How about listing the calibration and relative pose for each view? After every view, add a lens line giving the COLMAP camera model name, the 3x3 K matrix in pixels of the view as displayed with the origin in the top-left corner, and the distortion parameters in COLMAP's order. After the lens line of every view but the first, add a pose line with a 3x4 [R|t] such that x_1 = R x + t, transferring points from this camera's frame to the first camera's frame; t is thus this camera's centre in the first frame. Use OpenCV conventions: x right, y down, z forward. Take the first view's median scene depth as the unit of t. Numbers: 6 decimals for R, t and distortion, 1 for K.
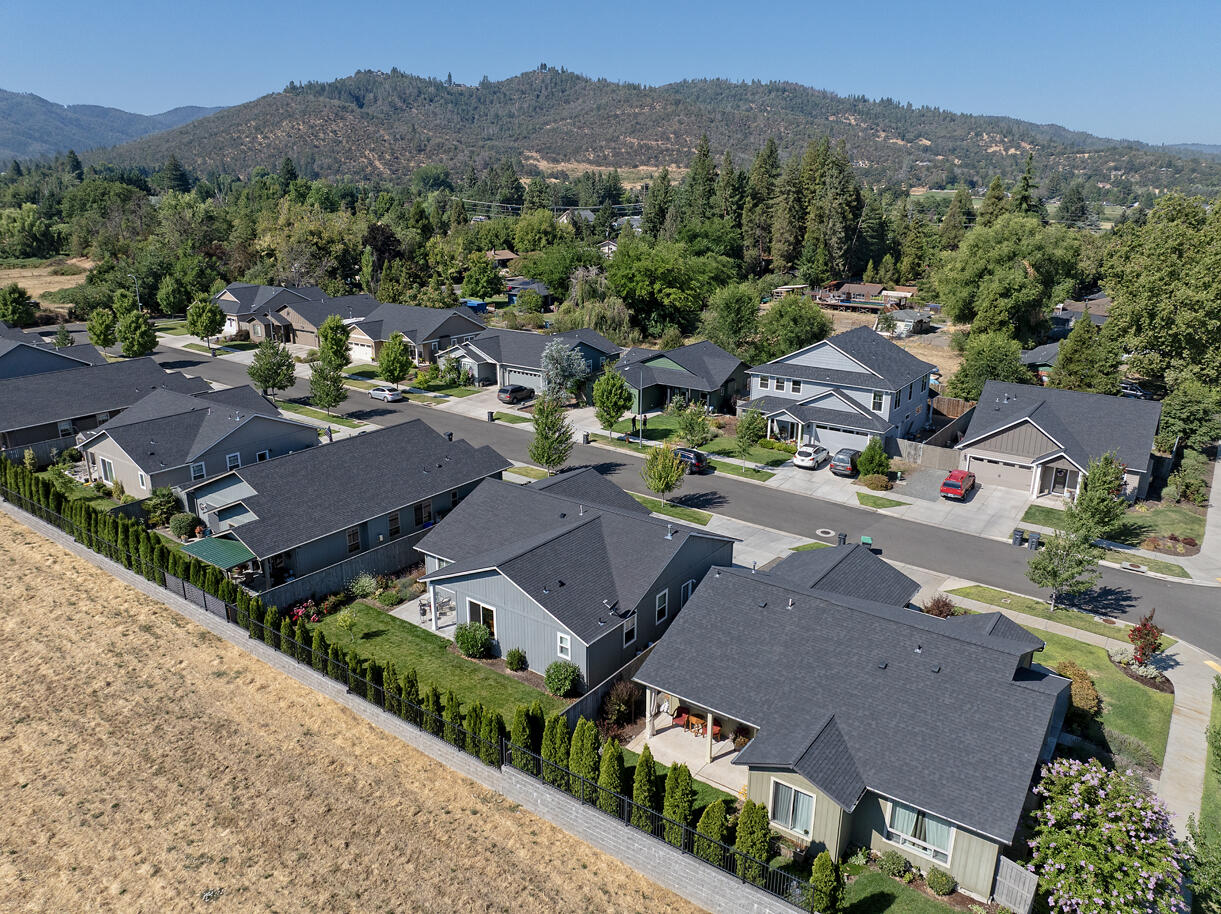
lens RADIAL K [[858.0, 0, 610.5], [0, 858.0, 457.0], [0, 0, 1]] dist [-0.051478, 0.023683]
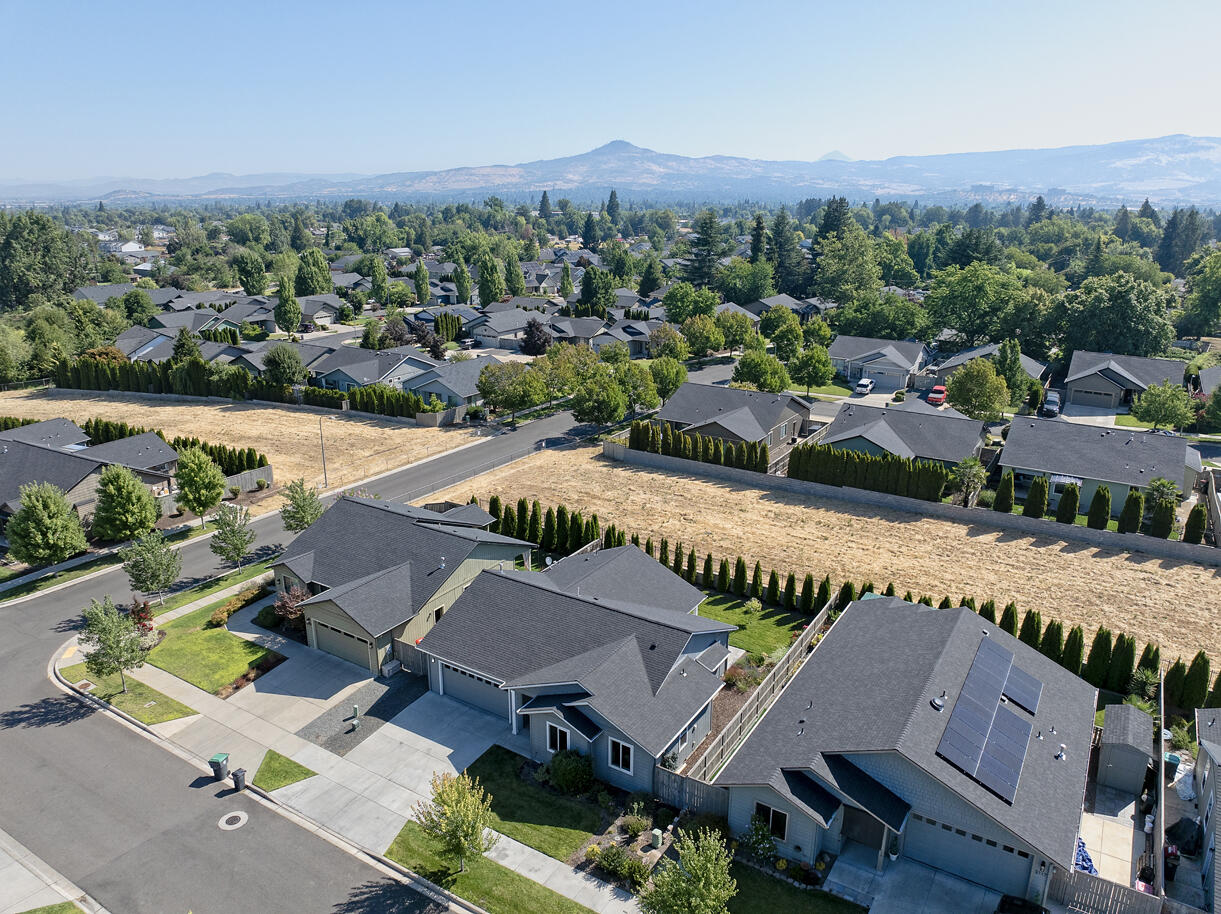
lens RADIAL K [[858.0, 0, 610.5], [0, 858.0, 457.0], [0, 0, 1]] dist [-0.051478, 0.023683]
pose [[-0.997702, 0.008619, -0.067204, -0.002266], [-0.031200, 0.822009, 0.568619, -0.401727], [0.060143, 0.569409, -0.819851, 1.051560]]
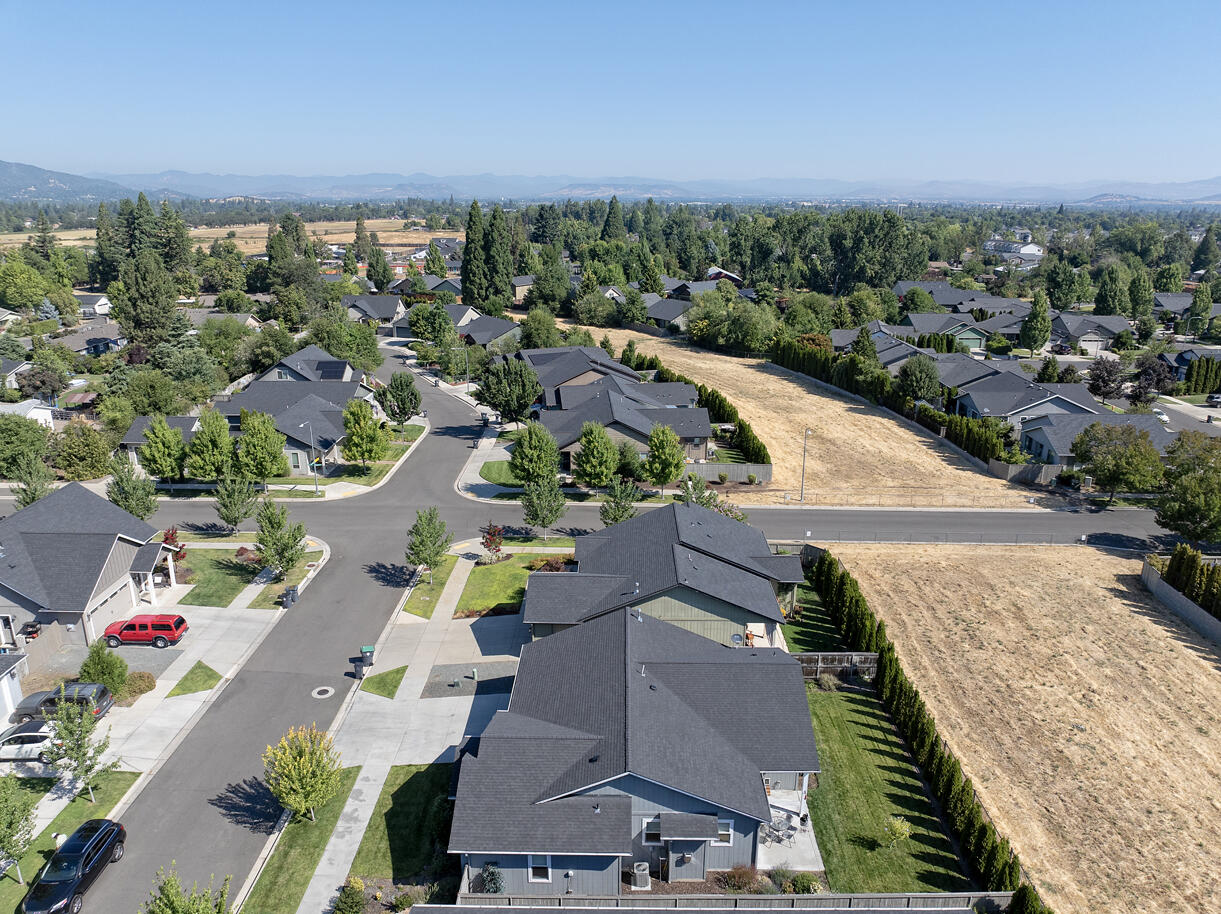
lens RADIAL K [[858.0, 0, 610.5], [0, 858.0, 457.0], [0, 0, 1]] dist [-0.051478, 0.023683]
pose [[-0.575533, -0.250958, 0.778320, -0.390163], [0.239184, 0.858473, 0.453668, -0.324990], [-0.782018, 0.447263, -0.434055, 0.781012]]
